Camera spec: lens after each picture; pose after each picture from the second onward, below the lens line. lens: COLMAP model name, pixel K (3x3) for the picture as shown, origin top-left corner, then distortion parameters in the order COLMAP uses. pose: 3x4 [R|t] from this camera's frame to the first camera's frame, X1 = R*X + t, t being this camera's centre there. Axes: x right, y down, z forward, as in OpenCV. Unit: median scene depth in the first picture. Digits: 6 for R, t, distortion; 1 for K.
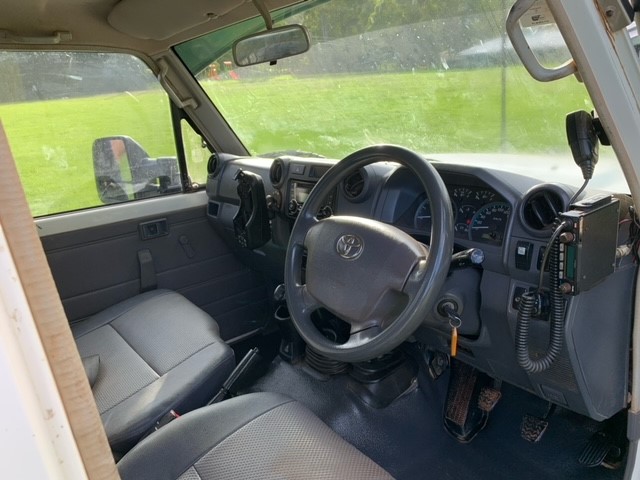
lens RADIAL K [[487.1, 0, 318.7], [0, 487.1, 241.1], [0, 0, 1]] dist [0.026945, -0.028851]
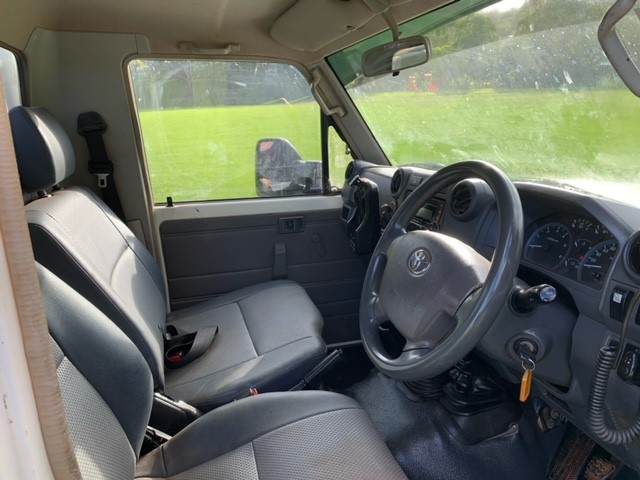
lens RADIAL K [[487.1, 0, 317.8], [0, 487.1, 241.5], [0, 0, 1]] dist [0.026945, -0.028851]
pose [[0.926006, 0.139369, -0.350840, 0.144891], [-0.146742, 0.989159, 0.005627, -0.003562], [0.347820, 0.046273, 0.936419, 0.013553]]
